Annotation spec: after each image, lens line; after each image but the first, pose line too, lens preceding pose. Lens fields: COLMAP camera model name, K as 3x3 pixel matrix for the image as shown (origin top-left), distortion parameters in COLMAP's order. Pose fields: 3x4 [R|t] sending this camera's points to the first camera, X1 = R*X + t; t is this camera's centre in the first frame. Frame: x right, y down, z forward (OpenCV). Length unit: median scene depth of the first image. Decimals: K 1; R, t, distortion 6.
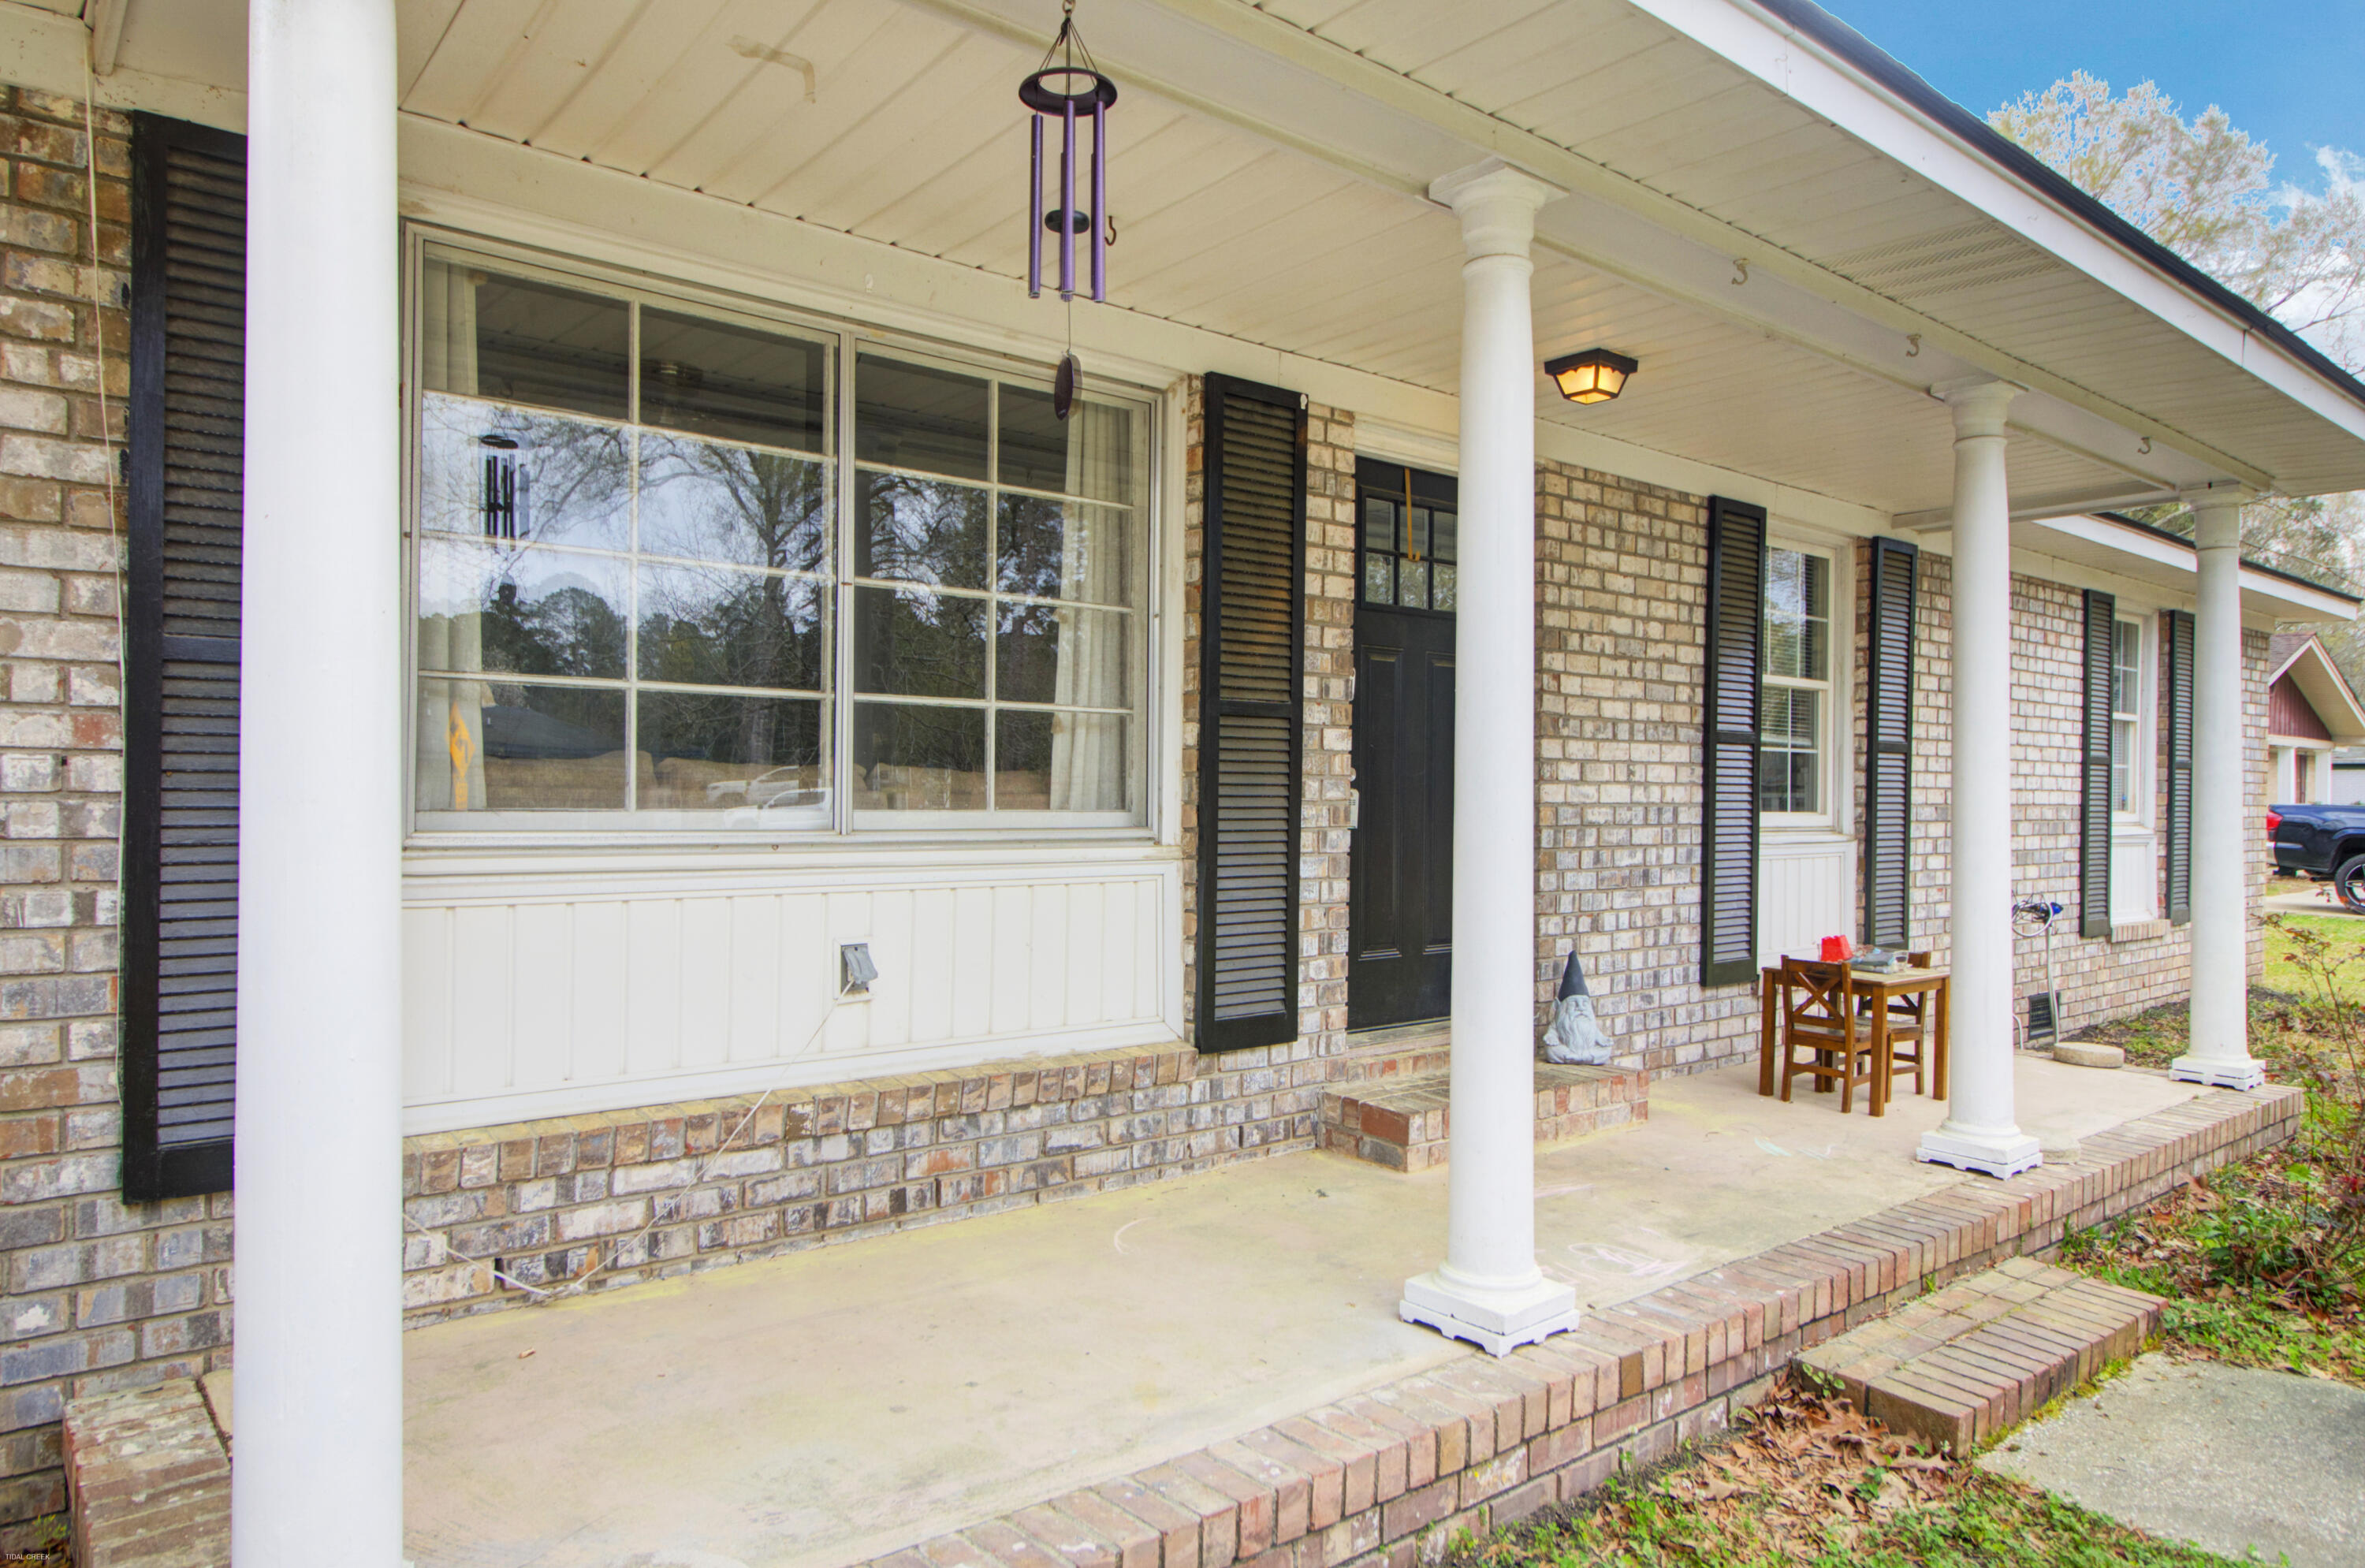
lens RADIAL K [[1499.4, 0, 1180.5], [0, 1499.4, 795.6], [0, 0, 1]] dist [0.007868, 0.000385]
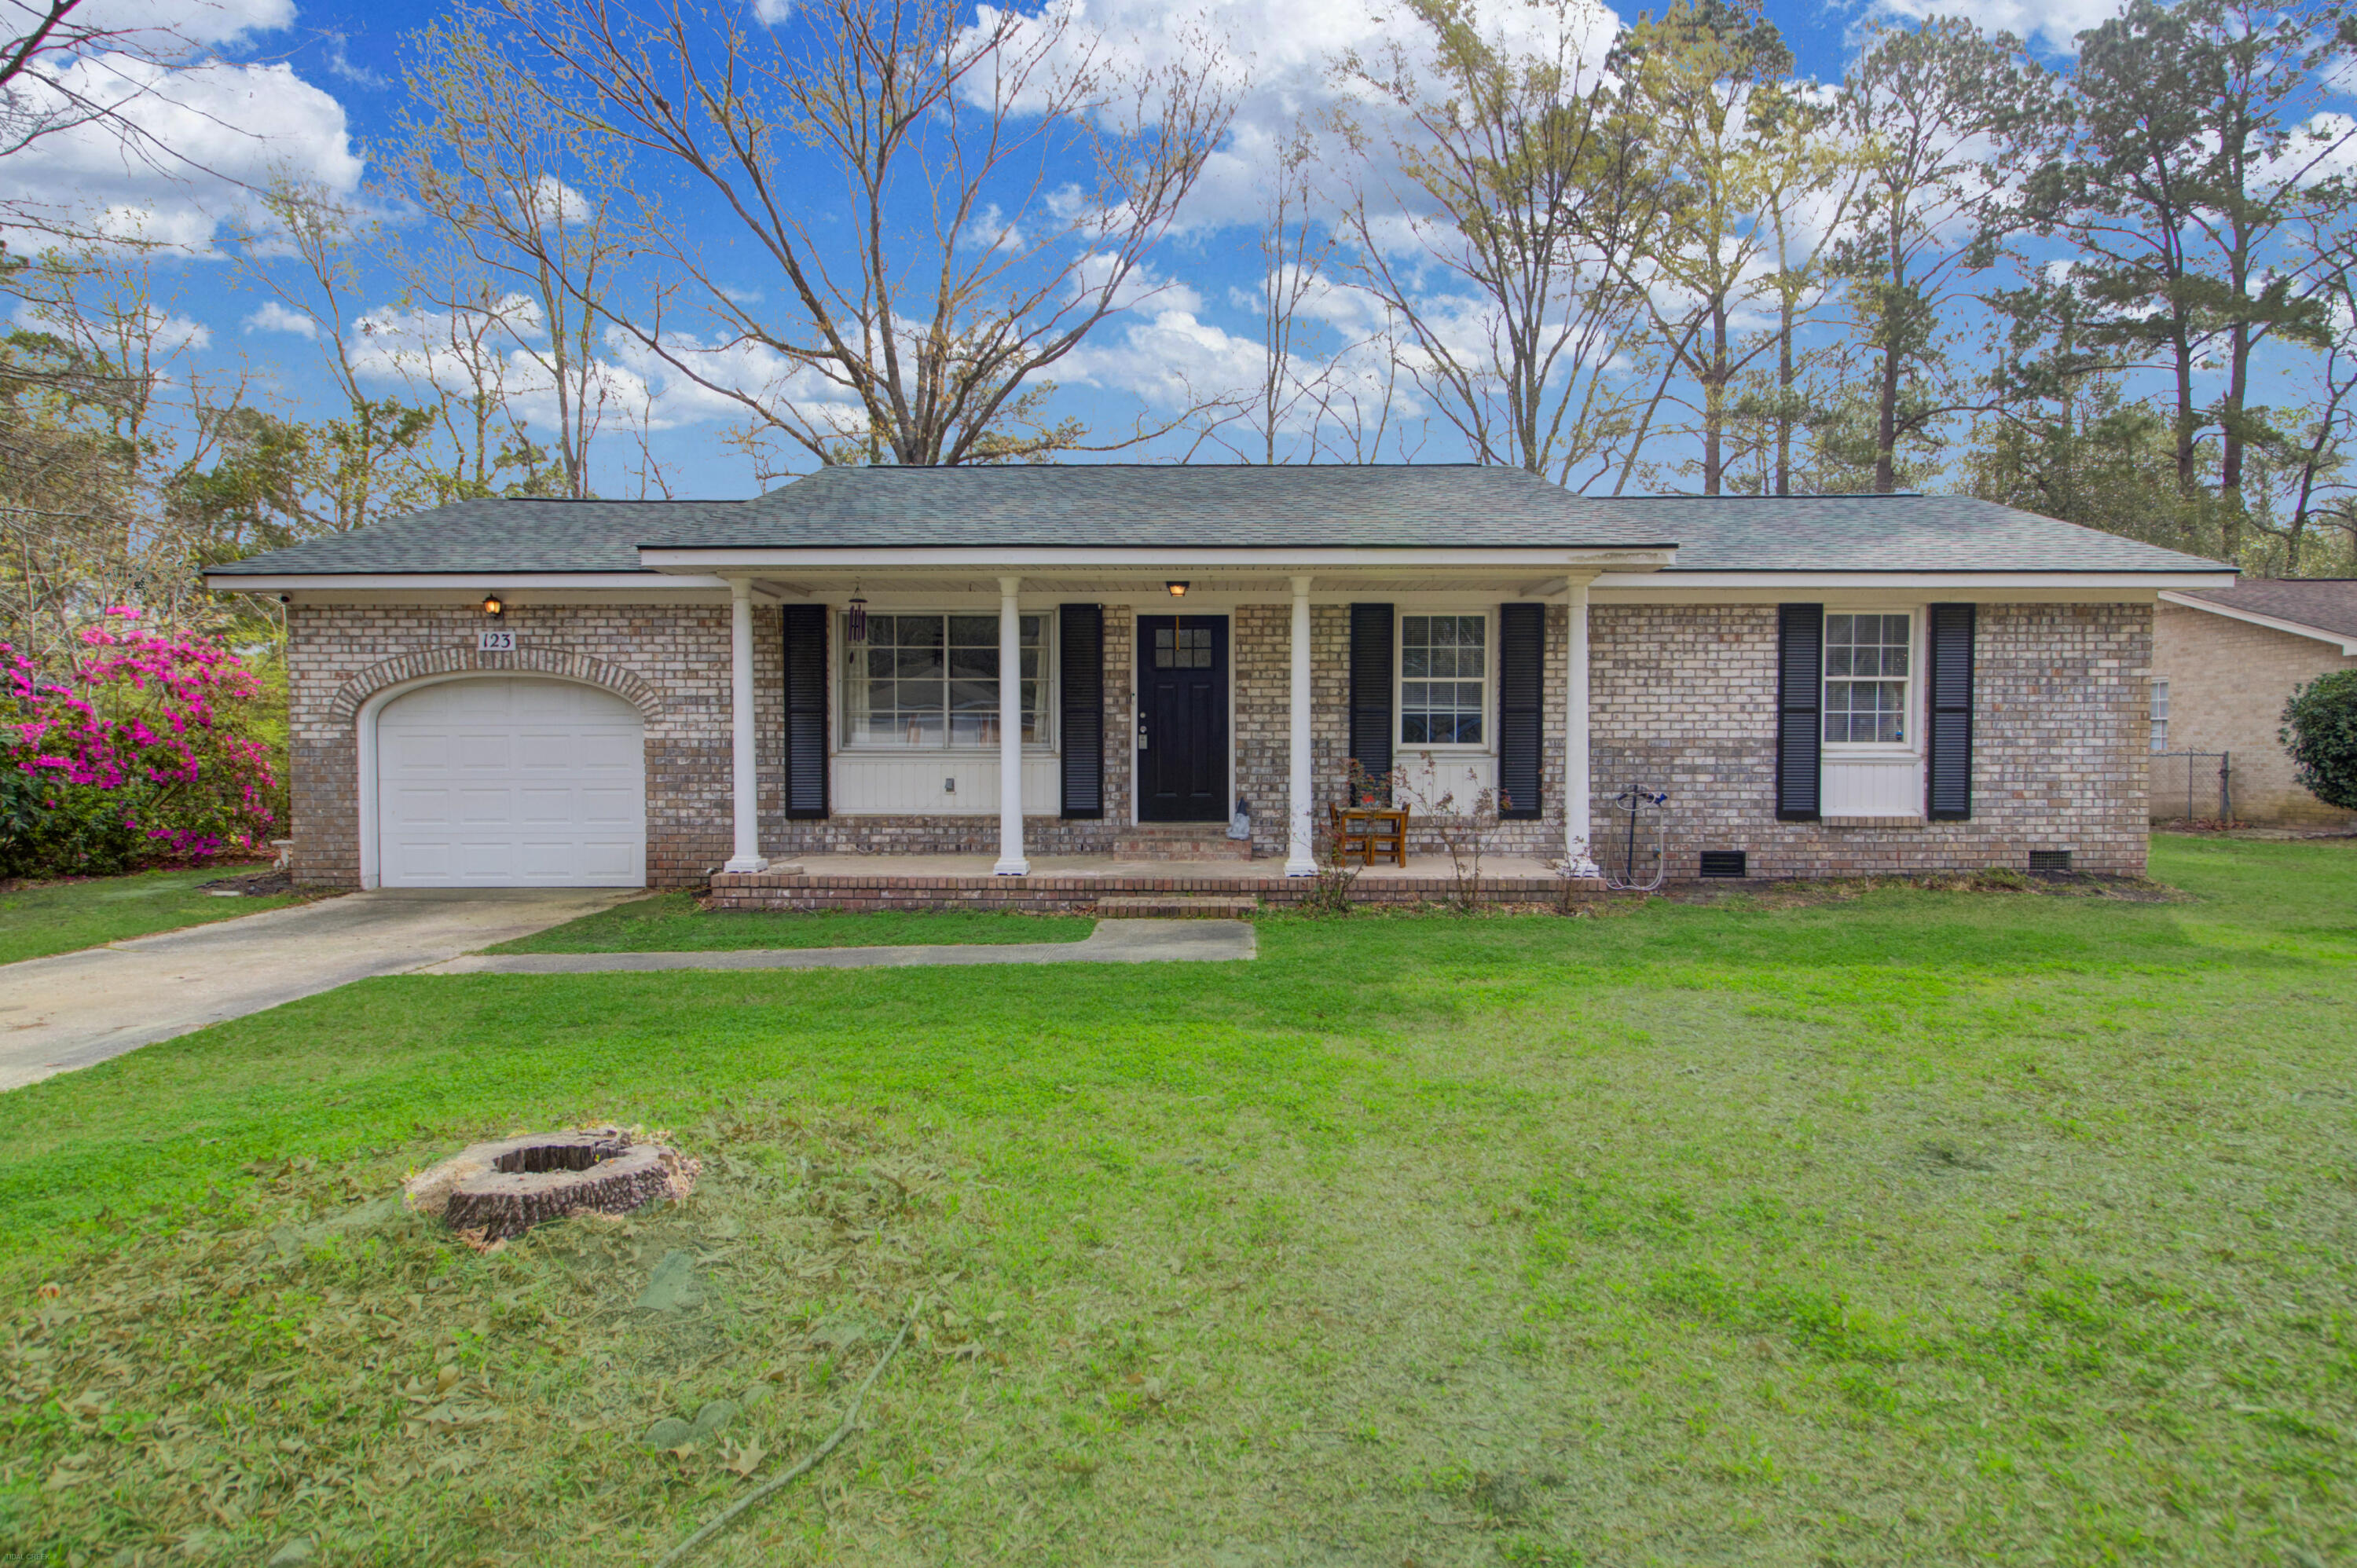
lens RADIAL K [[1301.6, 0, 1169.4], [0, 1301.6, 764.8], [0, 0, 1]] dist [-0.008418, -0.004002]
pose [[0.766497, 0.012569, -0.642125, 1.843000], [0.007123, 0.999581, 0.028069, -0.016764], [0.642209, -0.026089, 0.766086, -0.907179]]
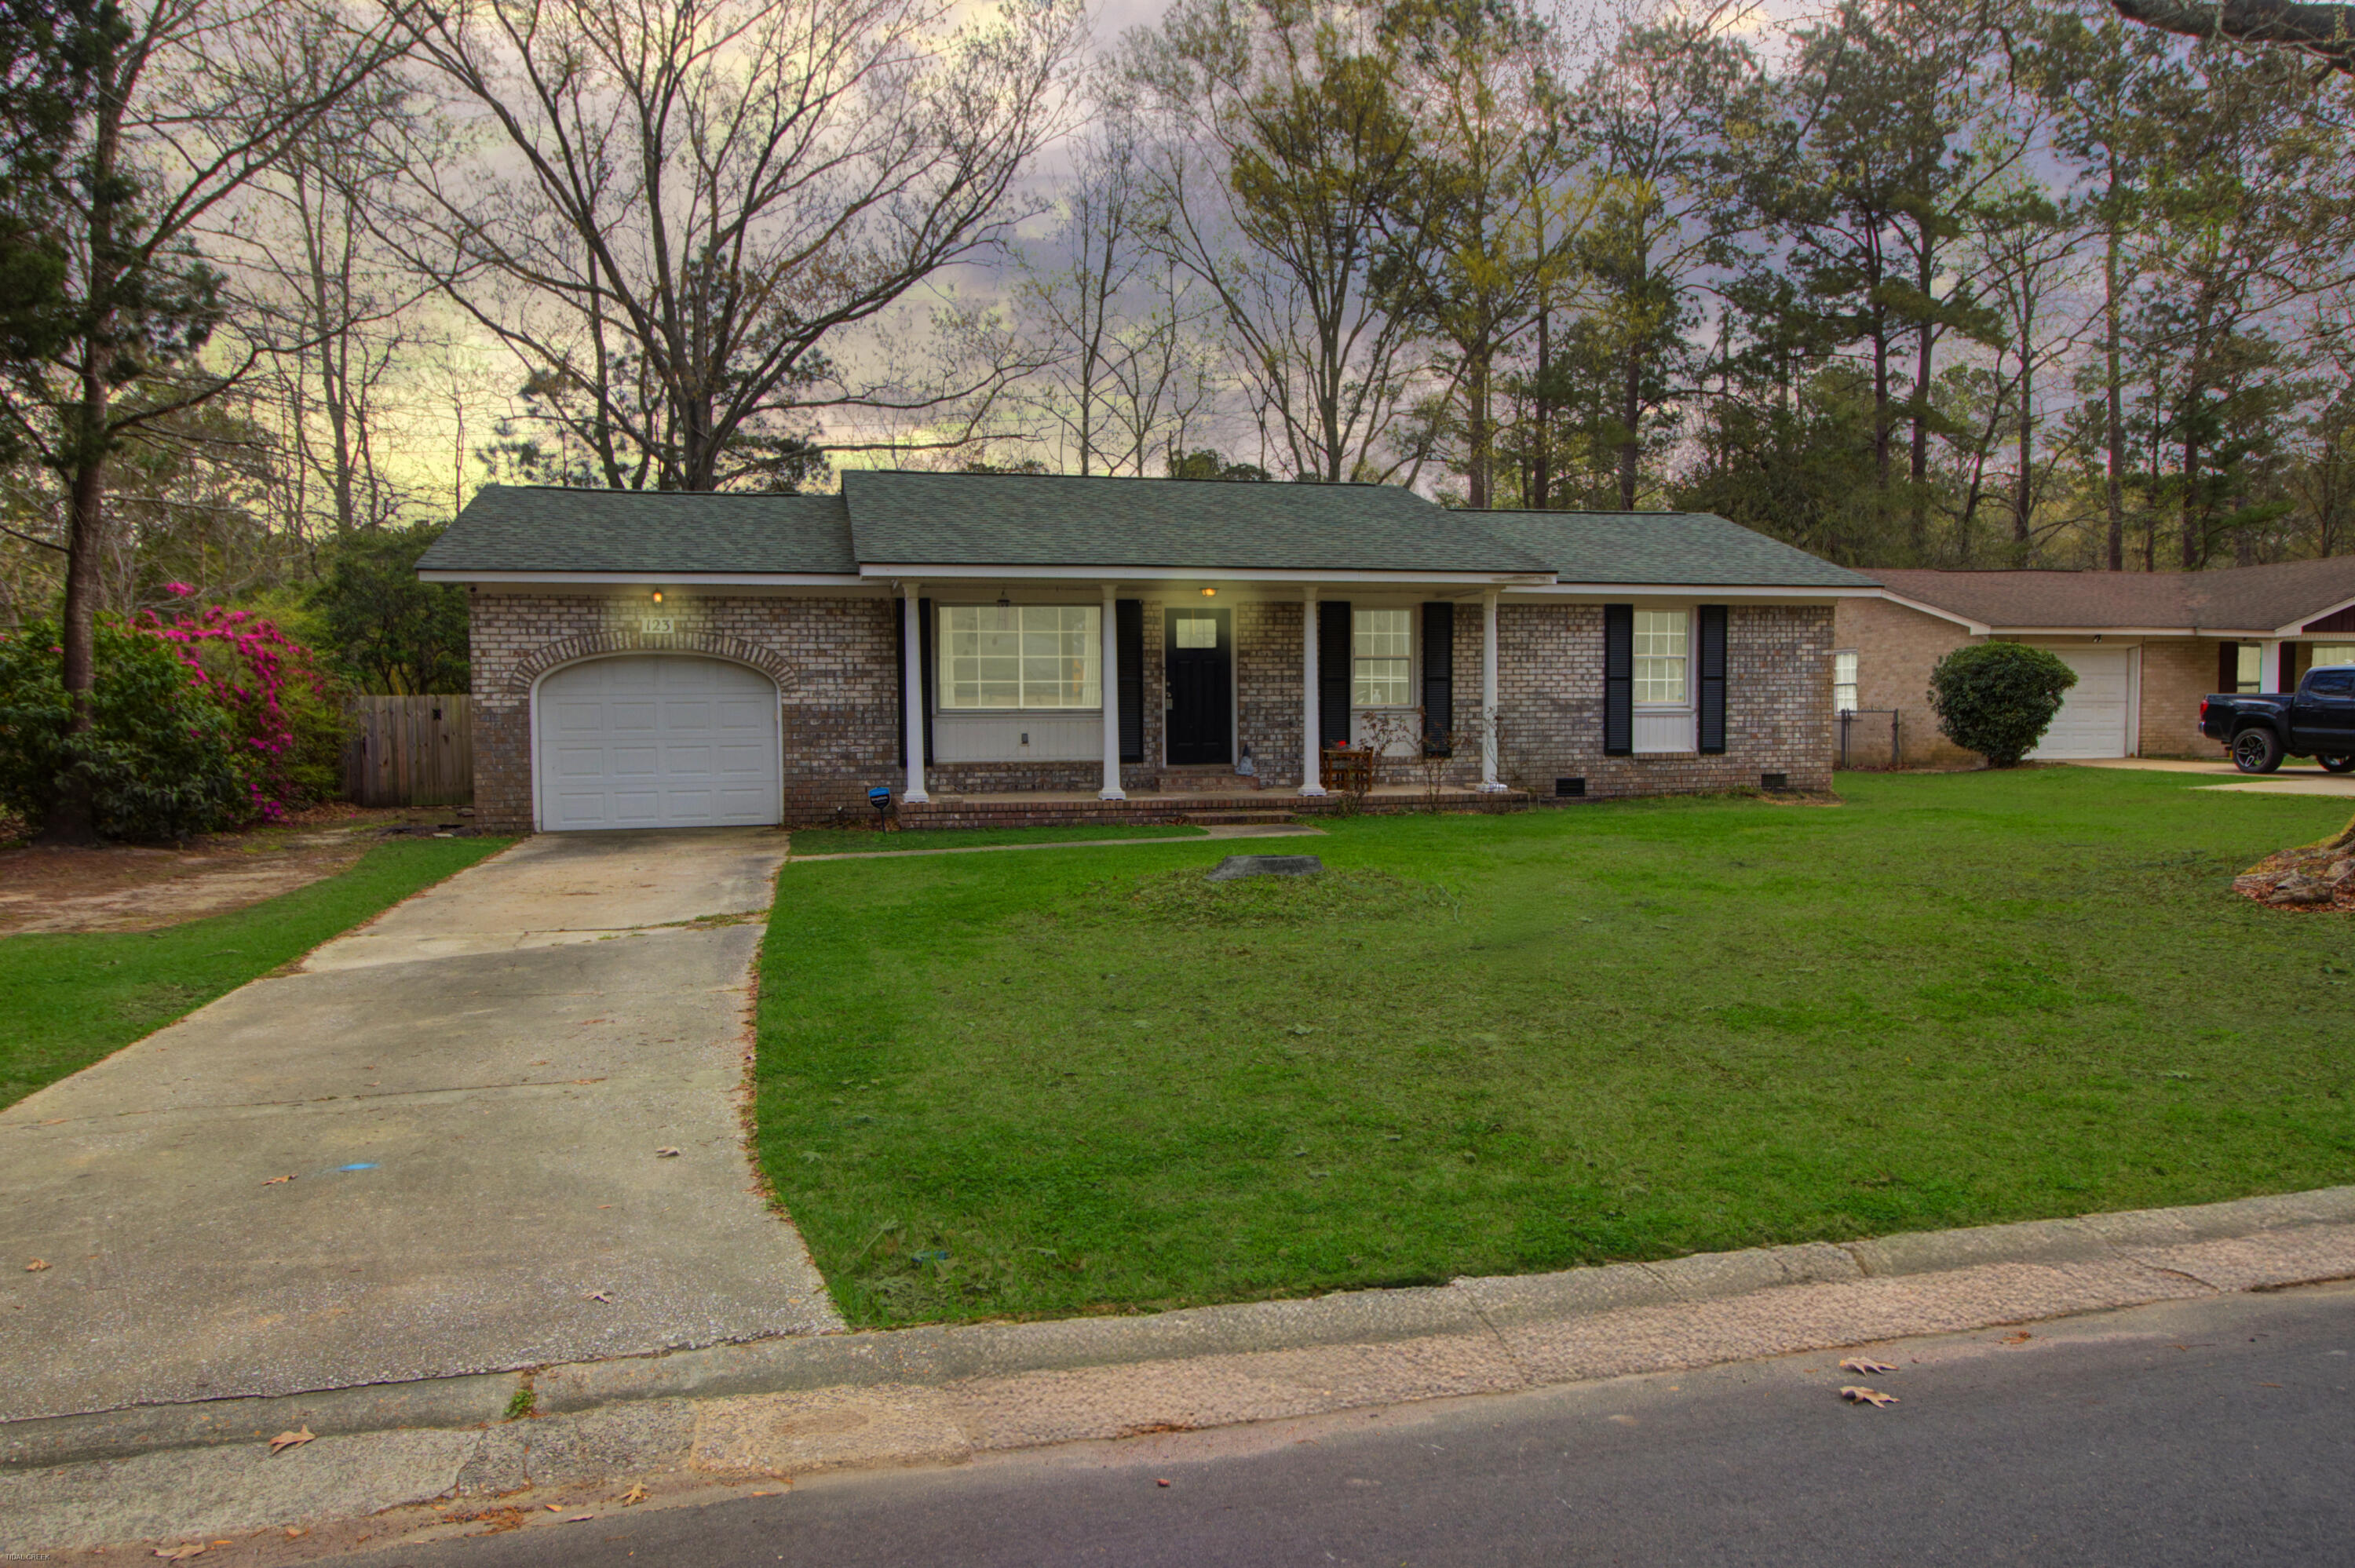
lens RADIAL K [[1628.3, 0, 1183.0], [0, 1628.3, 788.5], [0, 0, 1]] dist [0.007552, 0.004956]
pose [[0.902320, 0.013542, -0.430853, 2.028014], [0.012783, 0.998226, 0.058148, -0.017731], [0.430877, -0.057976, 0.900547, -2.842556]]
